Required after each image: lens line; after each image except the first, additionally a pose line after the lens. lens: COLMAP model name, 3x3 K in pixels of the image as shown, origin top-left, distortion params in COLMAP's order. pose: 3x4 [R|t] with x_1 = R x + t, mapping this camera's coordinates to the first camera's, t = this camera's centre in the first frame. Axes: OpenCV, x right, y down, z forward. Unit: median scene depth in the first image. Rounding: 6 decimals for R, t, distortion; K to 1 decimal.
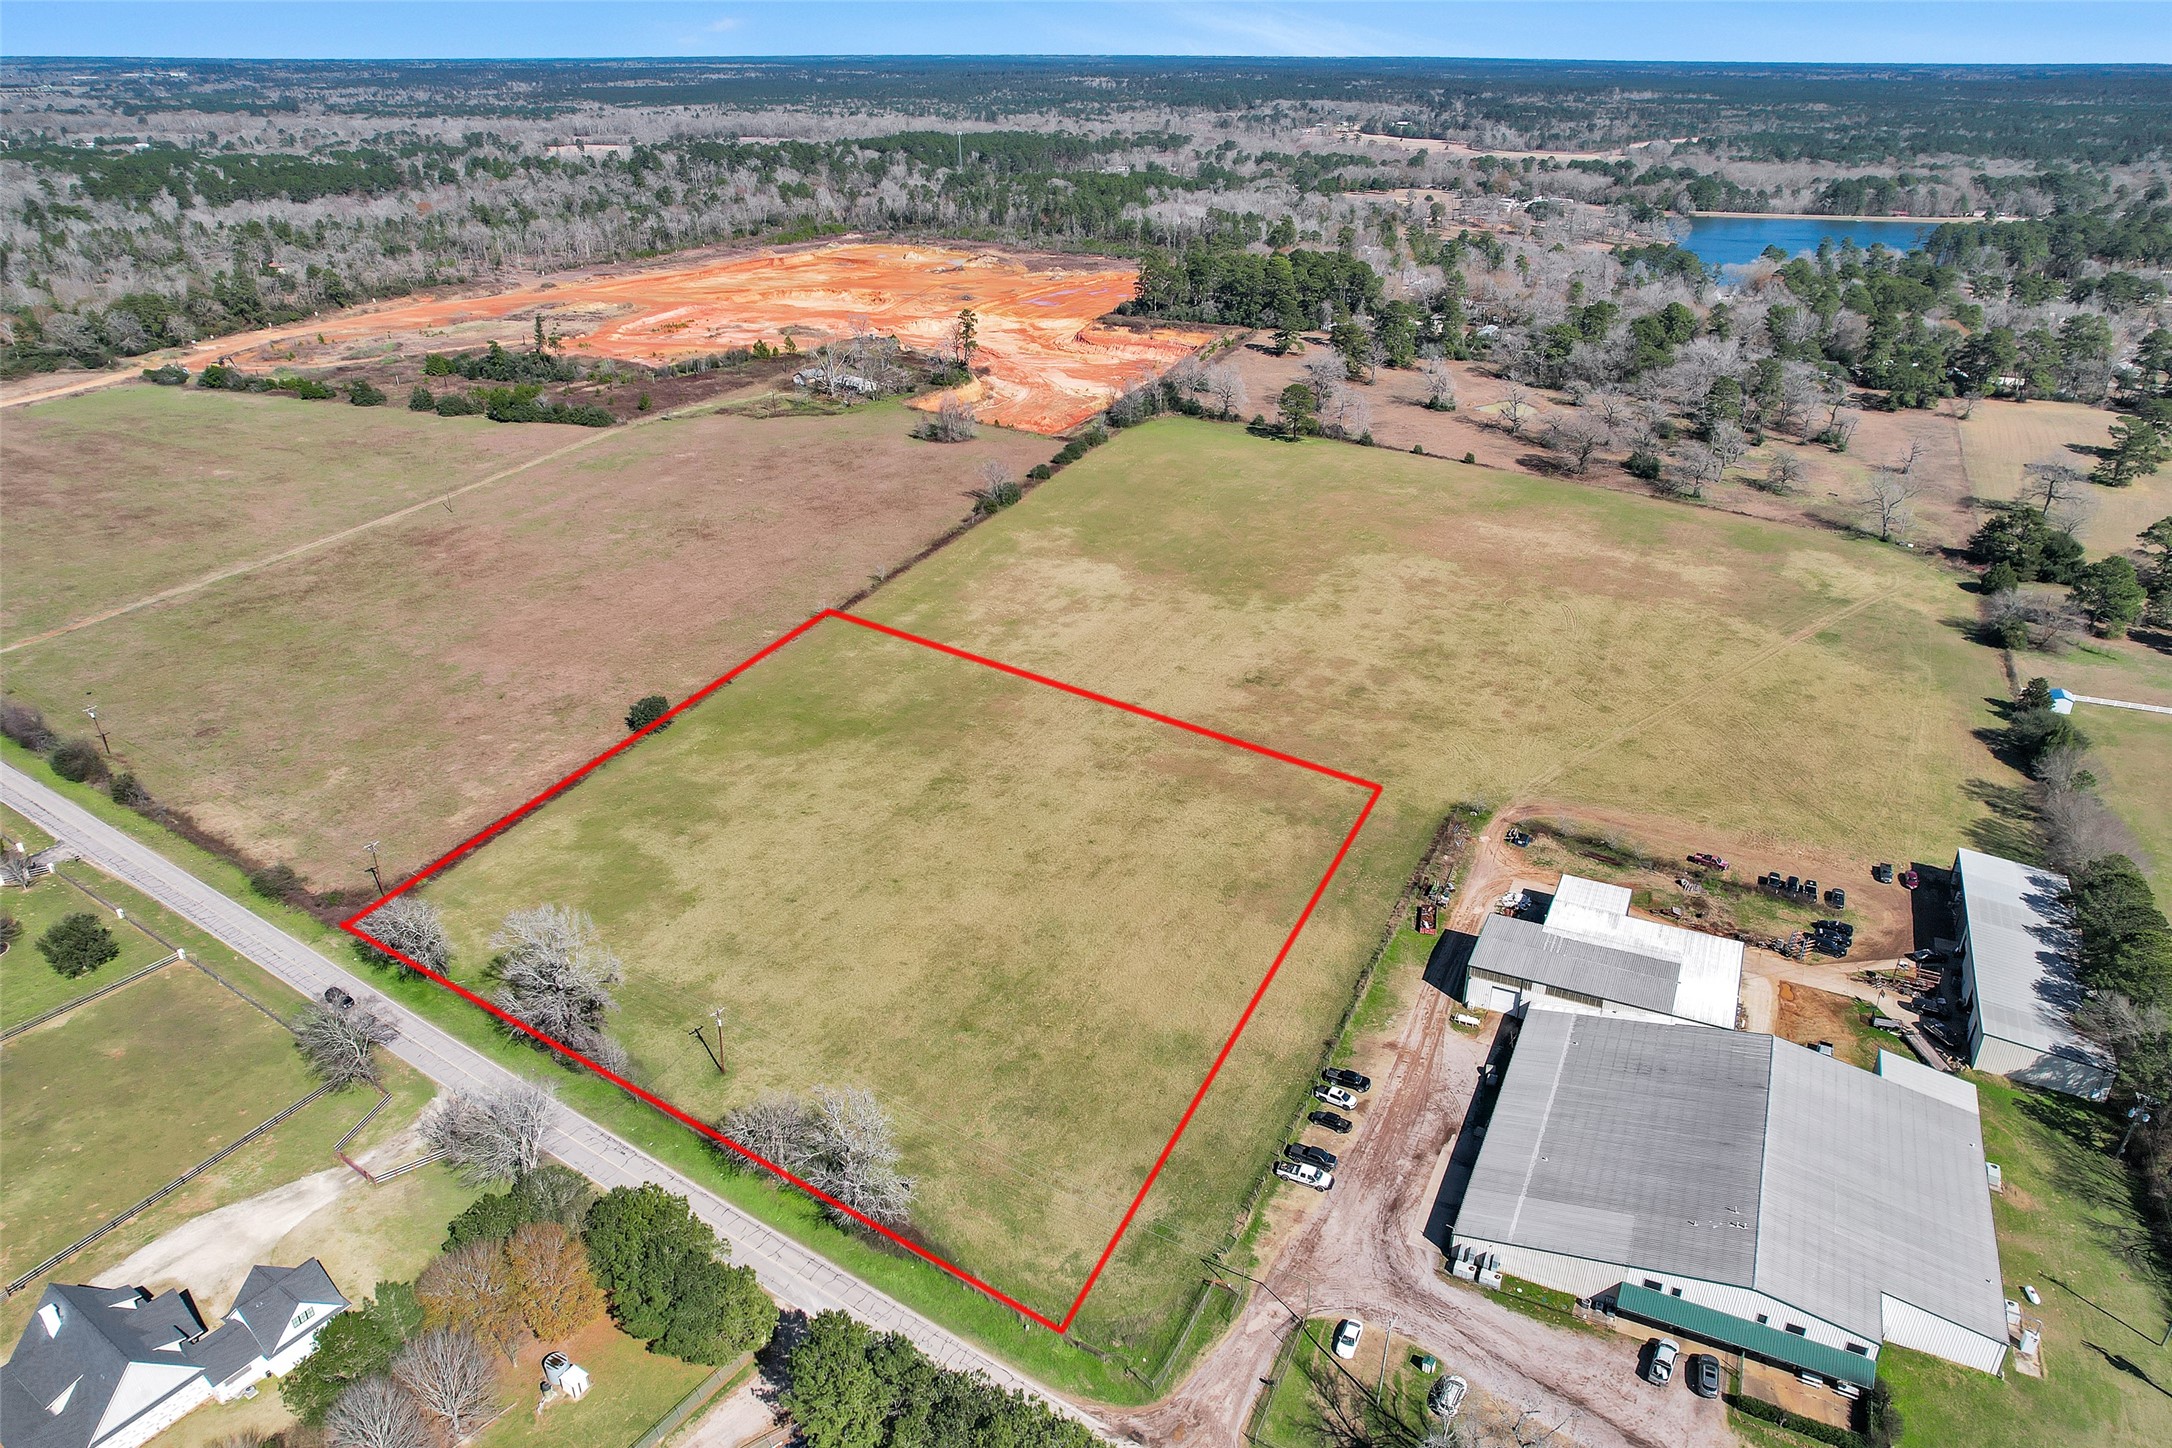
lens RADIAL K [[1412.6, 0, 1114.0], [0, 1412.6, 721.0], [0, 0, 1]] dist [-0.067699, 0.053023]
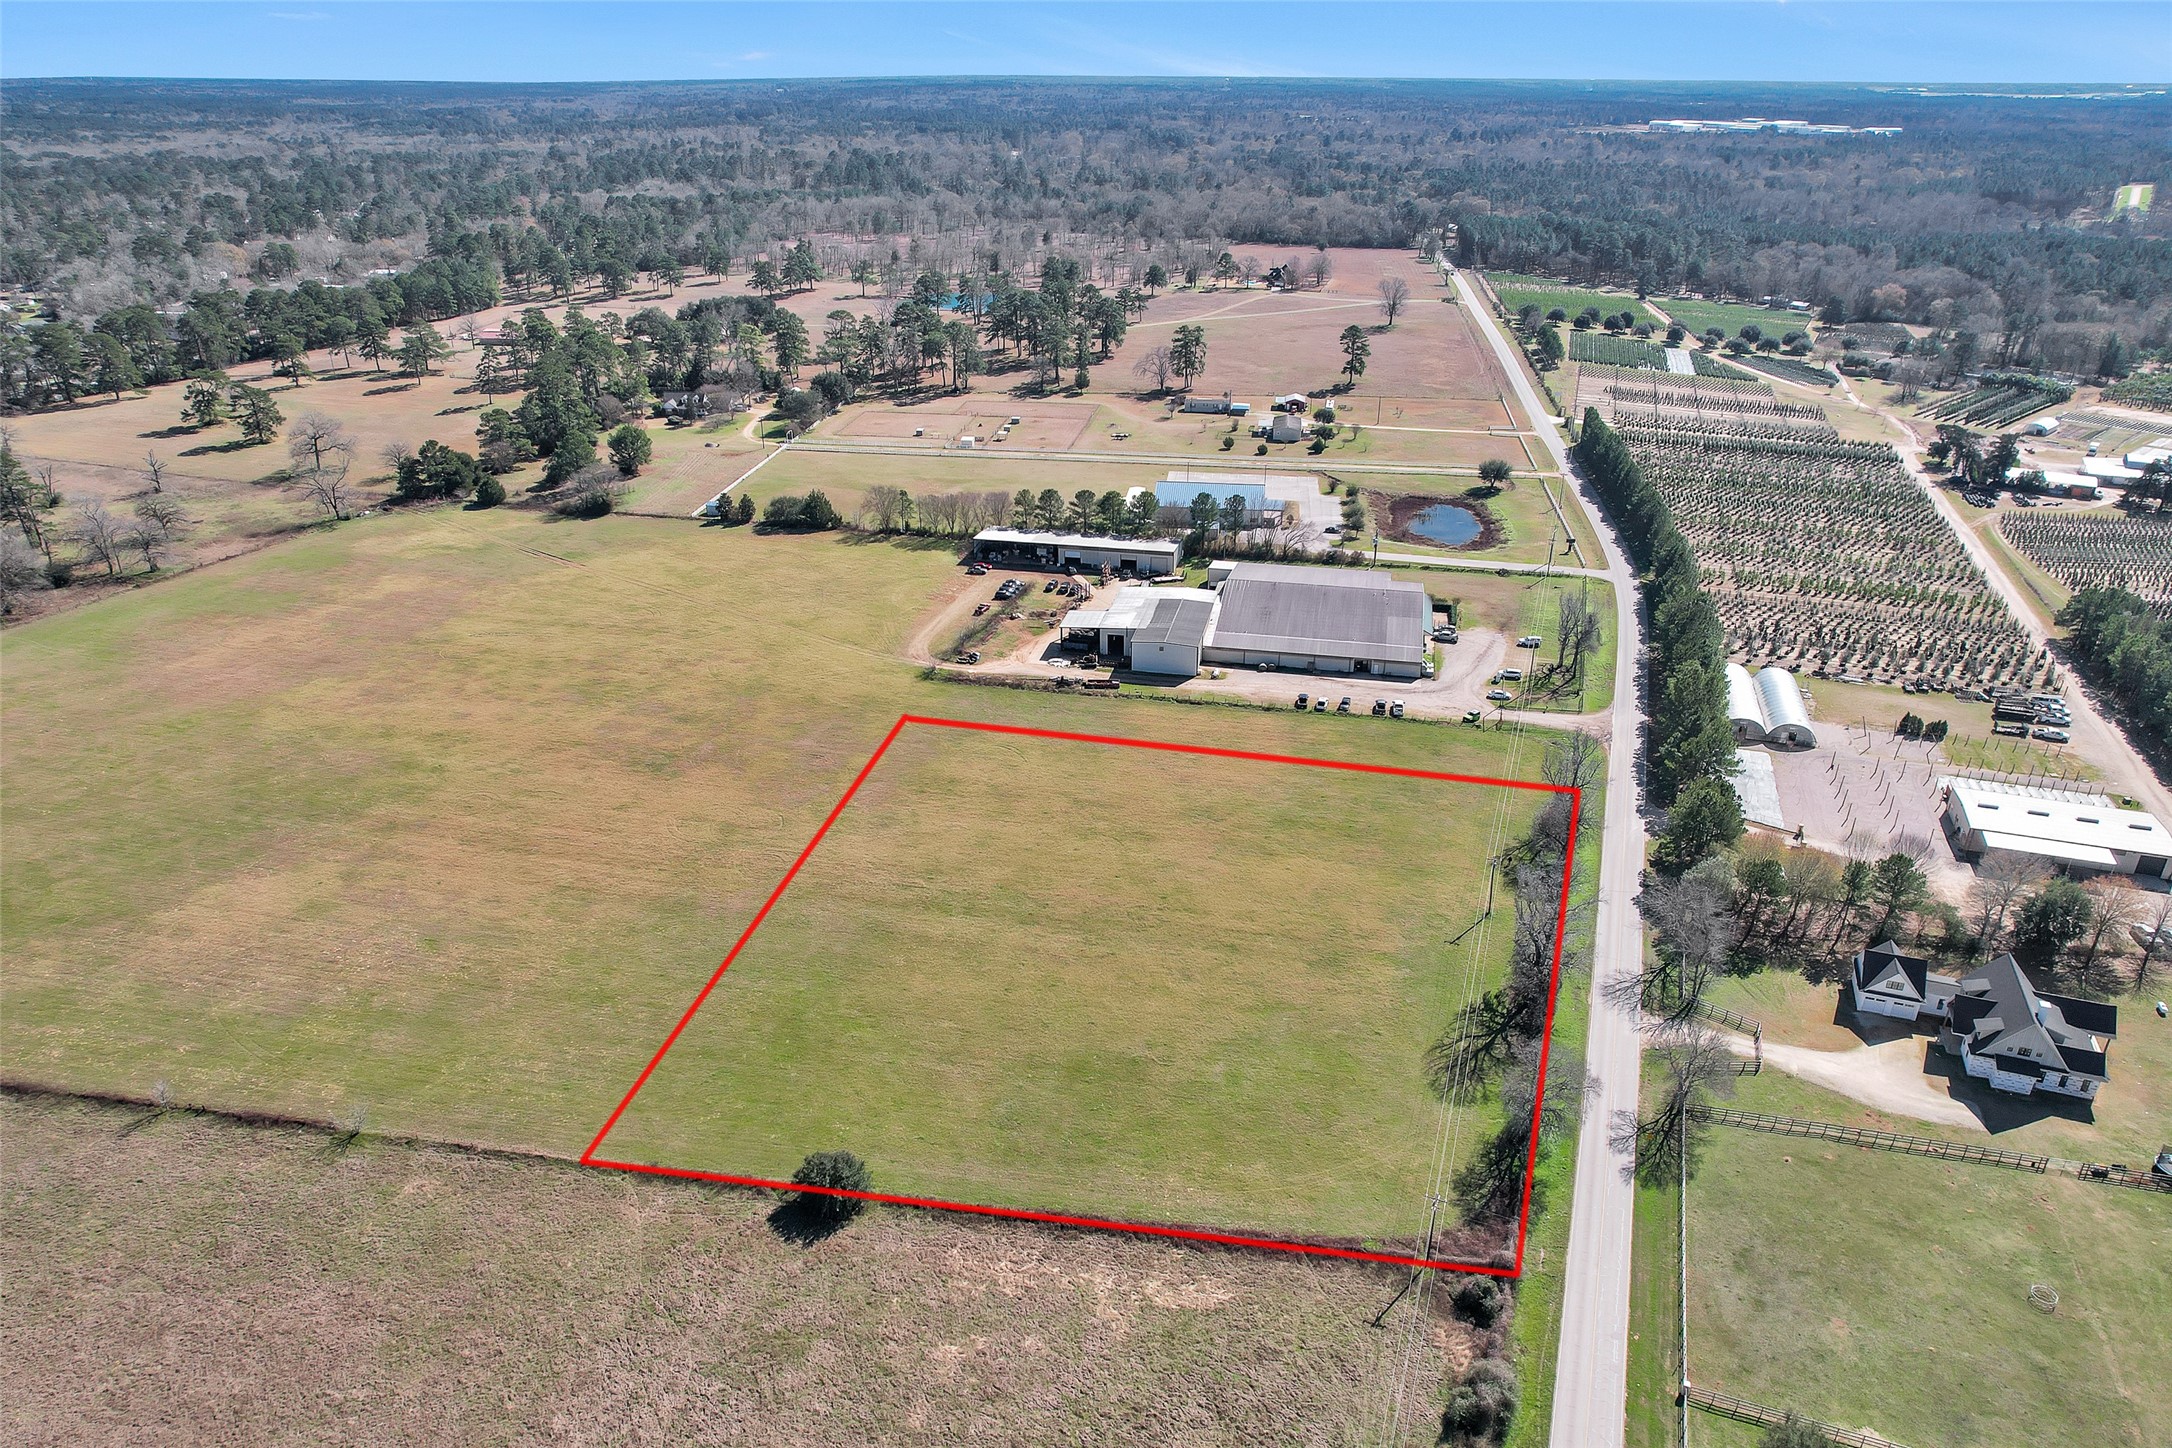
lens RADIAL K [[1412.5, 0, 1086.0], [0, 1412.5, 724.0], [0, 0, 1]] dist [-0.064975, 0.050479]
pose [[-0.226144, -0.419954, 0.878918, -0.752722], [0.421716, 0.771143, 0.476964, -0.370858], [-0.878074, 0.478516, 0.002712, 0.780873]]
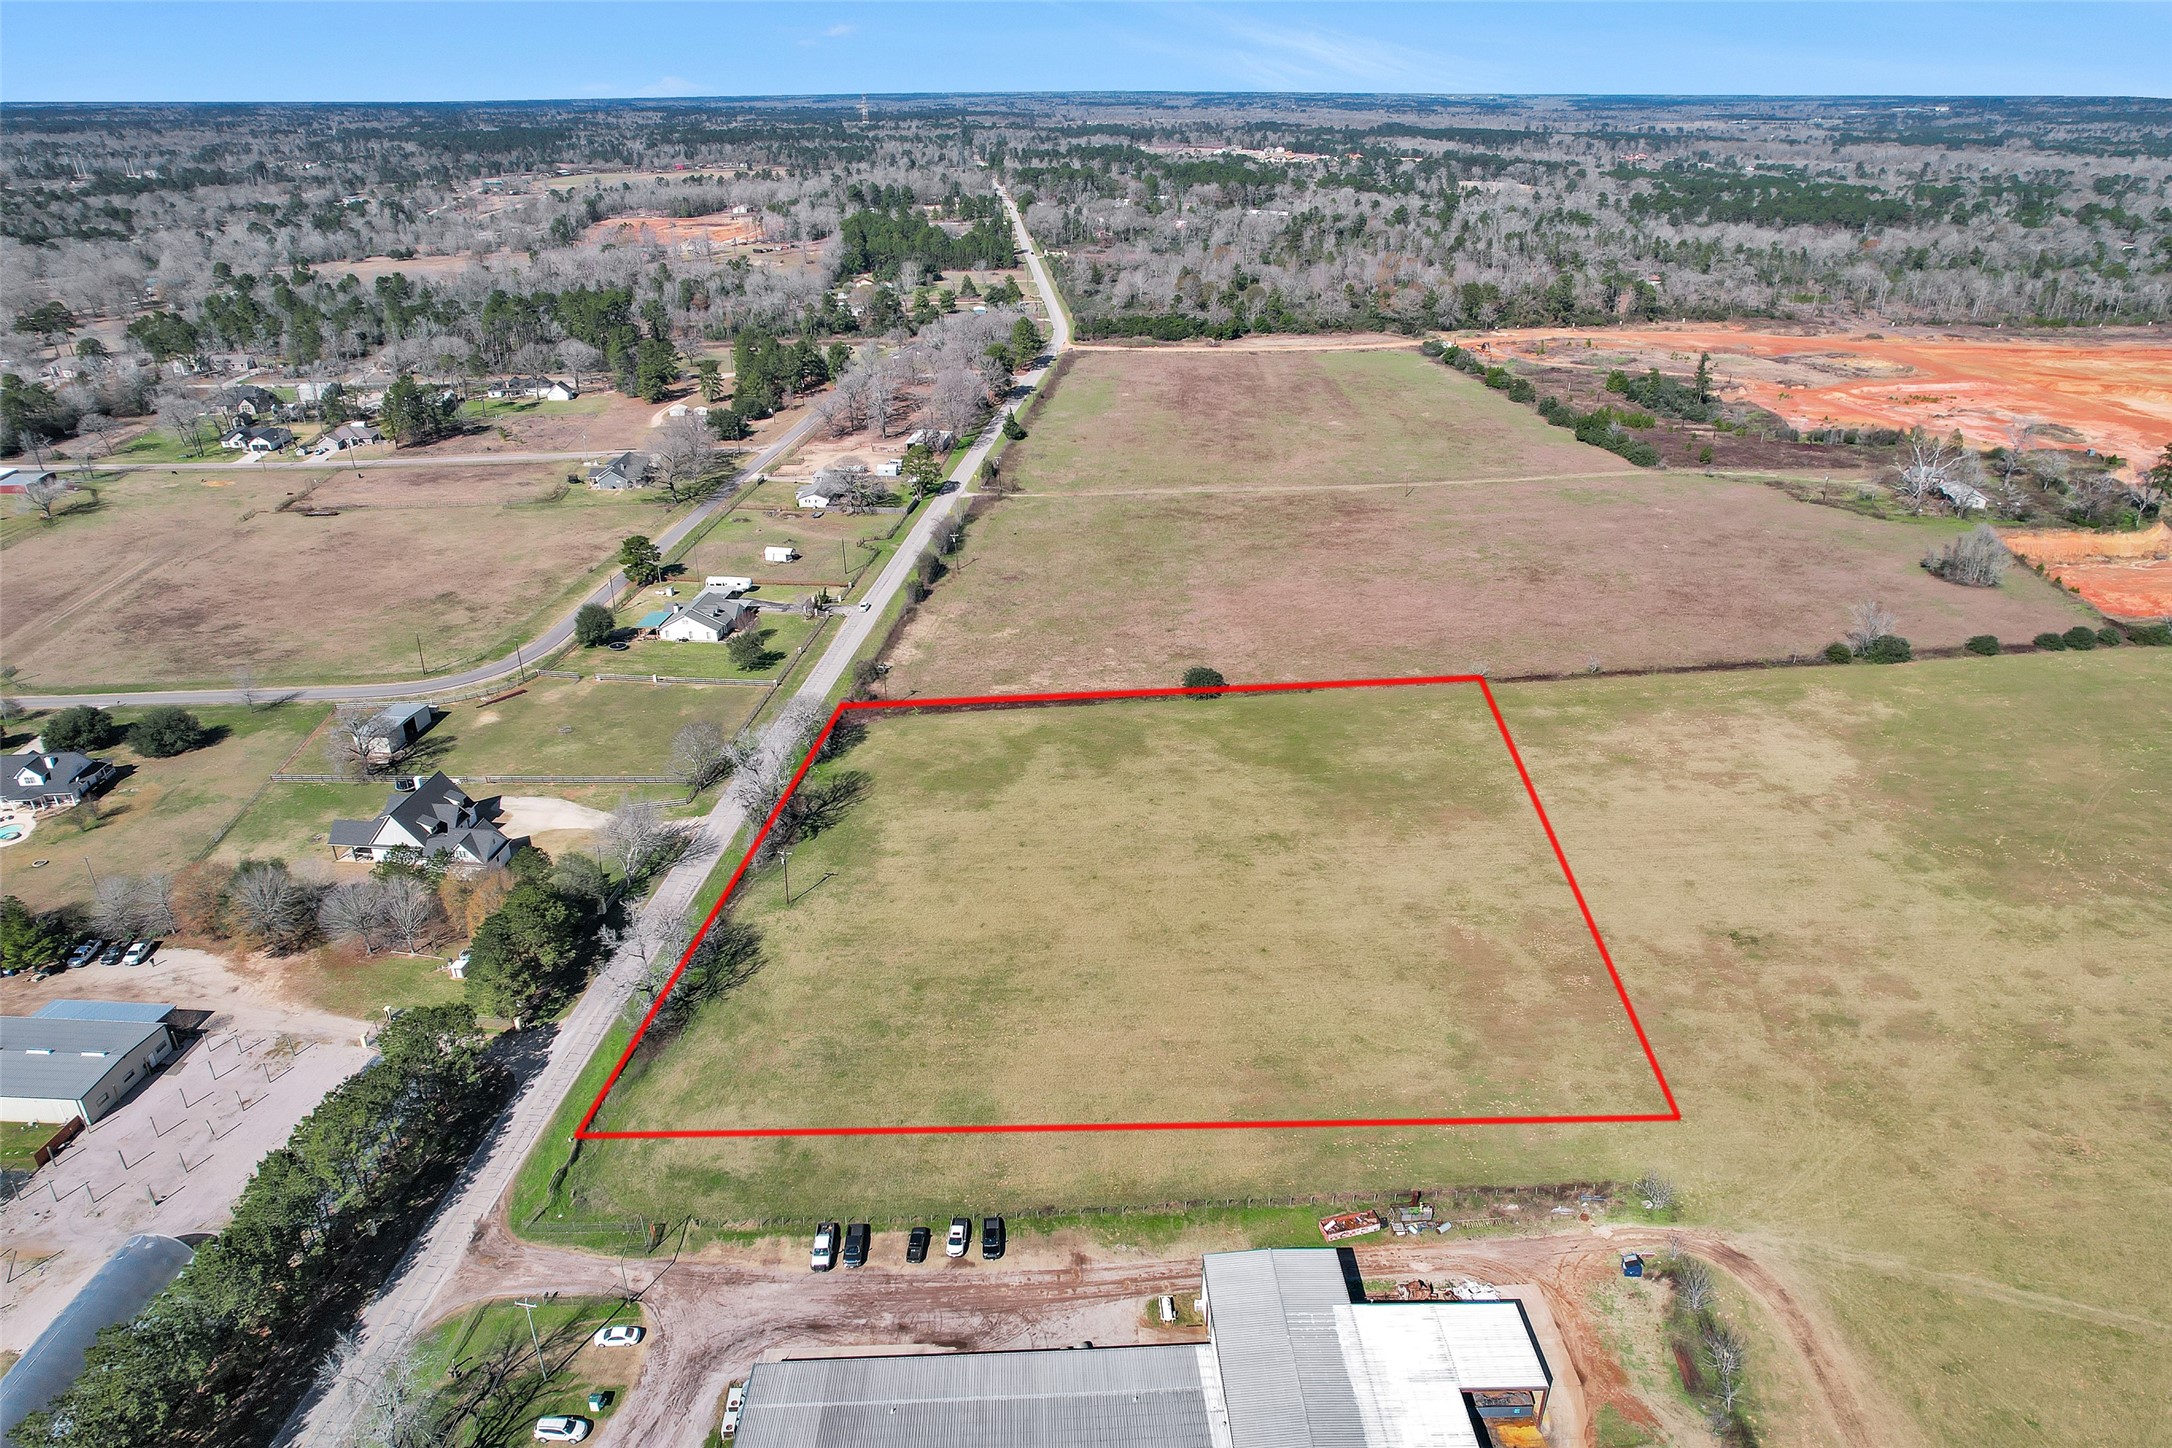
lens RADIAL K [[1412.6, 0, 1114.0], [0, 1412.6, 721.0], [0, 0, 1]] dist [-0.067699, 0.053023]
pose [[0.475683, 0.362489, -0.801453, 0.506417], [-0.379369, 0.906587, 0.184875, -0.148055], [0.793602, 0.216105, 0.568766, 0.313455]]
